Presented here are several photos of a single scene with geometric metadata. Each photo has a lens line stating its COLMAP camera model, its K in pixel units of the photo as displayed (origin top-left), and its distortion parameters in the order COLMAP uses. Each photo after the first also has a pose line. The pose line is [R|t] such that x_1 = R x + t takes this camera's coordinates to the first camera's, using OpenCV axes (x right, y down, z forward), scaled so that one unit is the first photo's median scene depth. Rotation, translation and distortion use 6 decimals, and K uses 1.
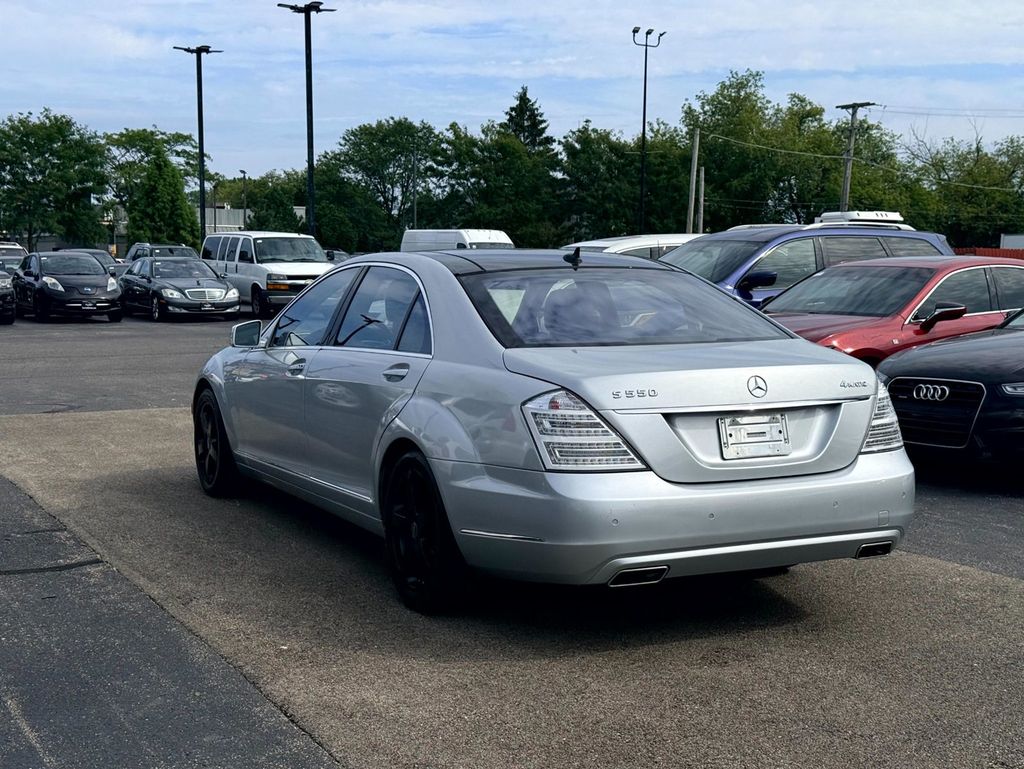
lens RADIAL K [[1434.1, 0, 512.0], [0, 1434.1, 384.5], [0, 0, 1]] dist [0.150071, -0.073080]
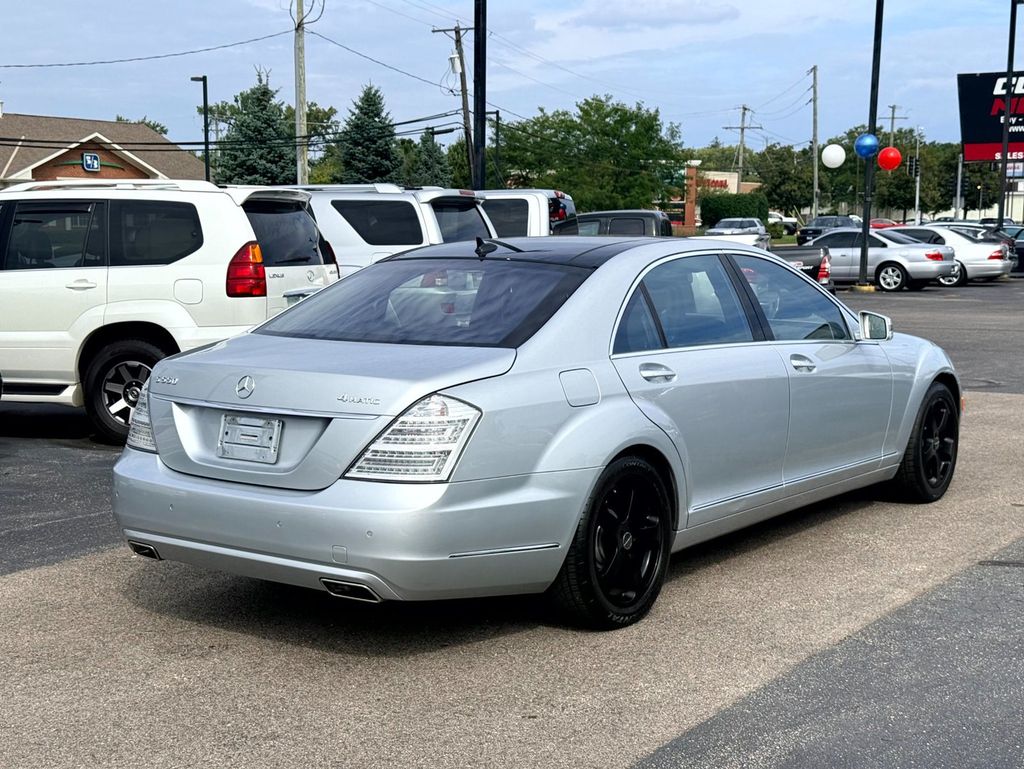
lens RADIAL K [[1434.1, 0, 512.0], [0, 1434.1, 384.5], [0, 0, 1]] dist [0.150071, -0.073080]
pose [[0.452494, 0.097695, -0.886400, 0.182632], [-0.075841, 0.994596, 0.070904, -0.013601], [0.888537, 0.035141, 0.457458, 0.118388]]
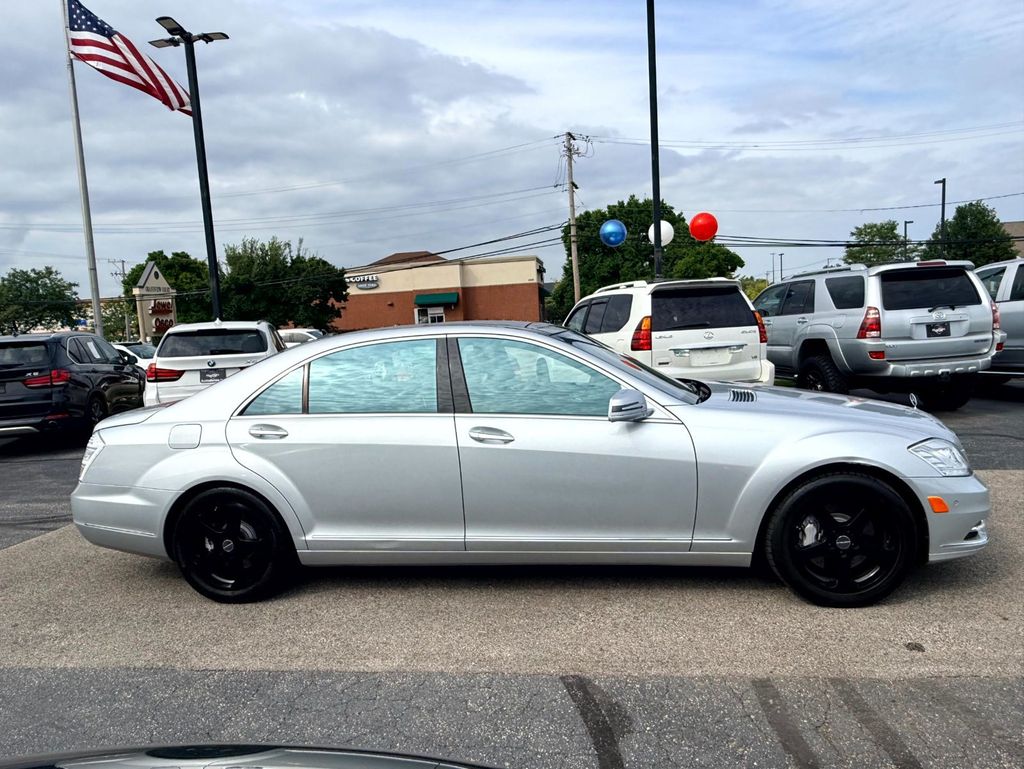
lens RADIAL K [[705.6, 0, 512.0], [0, 705.6, 384.5], [0, 0, 1]] dist [0.002179, -0.003892]
pose [[-0.572454, 0.110397, -0.812471, 0.106107], [-0.013883, 0.989447, 0.144226, -0.029509], [0.819819, 0.093842, -0.564880, 0.316057]]
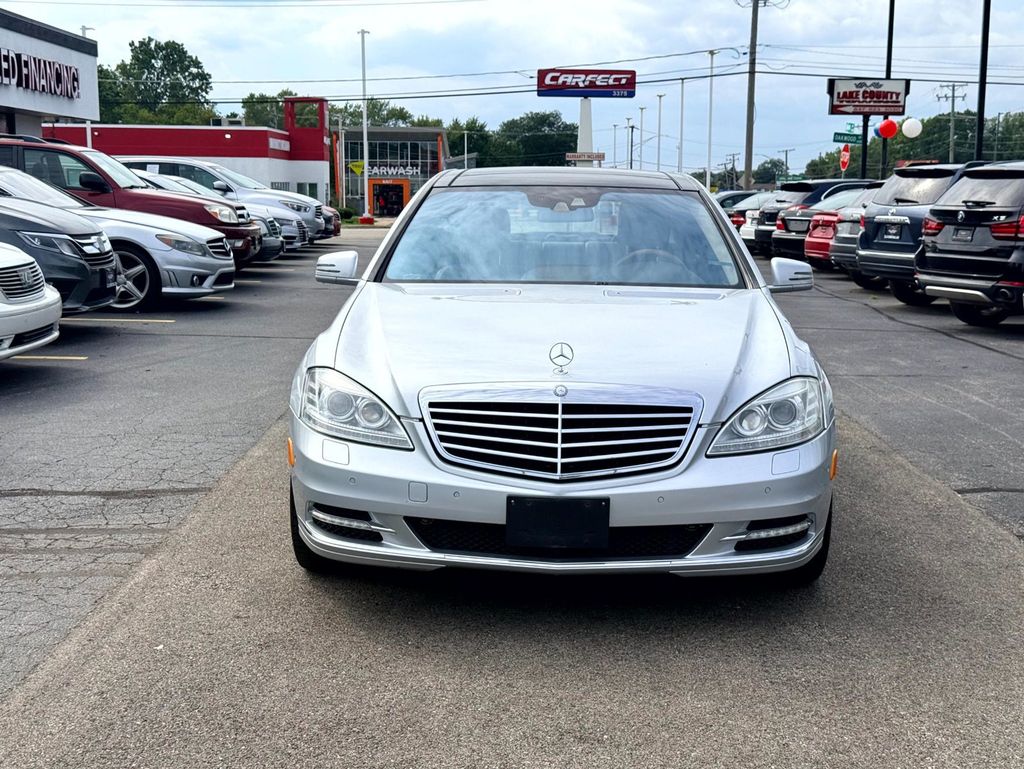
lens RADIAL K [[1434.1, 0, 512.0], [0, 1434.1, 384.5], [0, 0, 1]] dist [0.150071, -0.073080]
pose [[-0.876700, -0.079304, 0.474455, -0.103961], [0.028221, 0.976139, 0.215307, -0.036787], [-0.480208, 0.202149, -0.853543, 0.427154]]
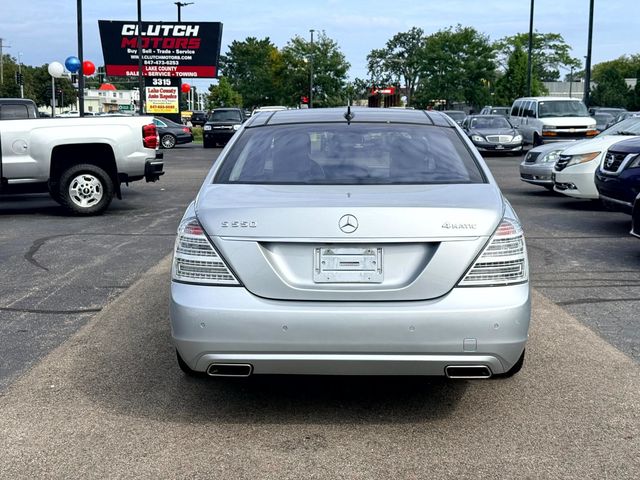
lens RADIAL K [[896.3, 0, 320.0], [0, 896.3, 240.0], [0, 0, 1]] dist [0.150071, -0.073080]
pose [[0.879178, 0.063268, -0.472274, 0.082615], [-0.039670, 0.997424, 0.059770, -0.004700], [0.474838, -0.033814, 0.879423, 0.055567]]
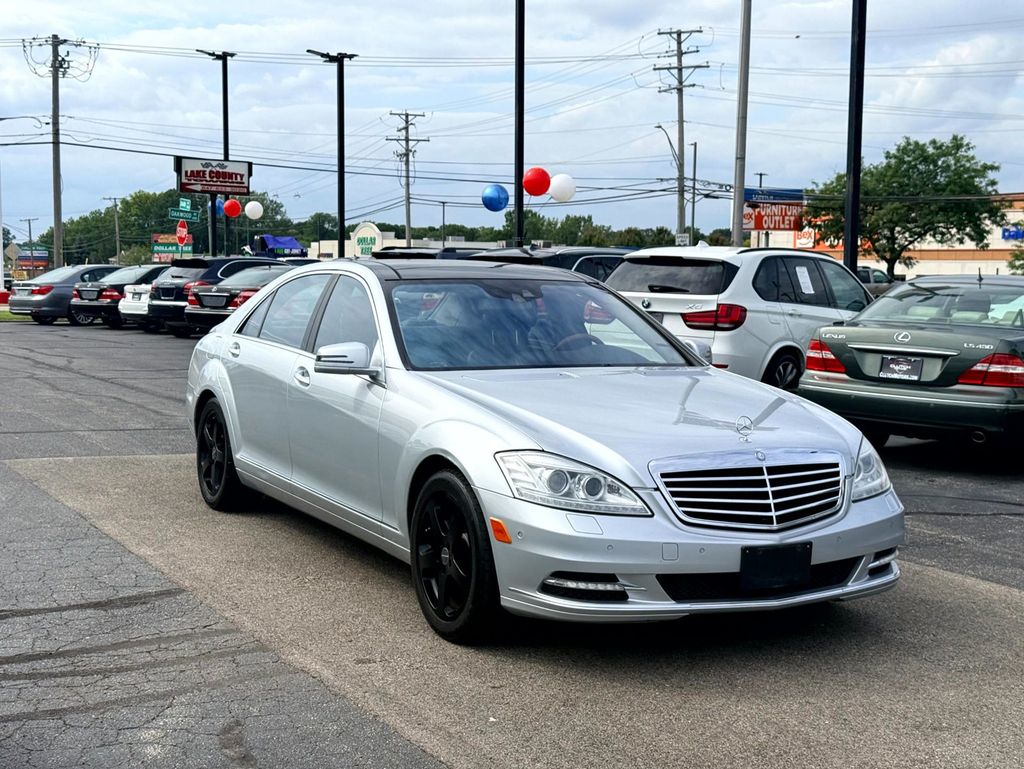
lens RADIAL K [[1434.1, 0, 512.0], [0, 1434.1, 384.5], [0, 0, 1]] dist [0.150071, -0.073080]
pose [[-0.999626, -0.016297, -0.021954, -0.009856], [-0.019801, 0.985199, 0.170265, -0.042263], [0.018854, 0.170636, -0.985154, 0.469313]]
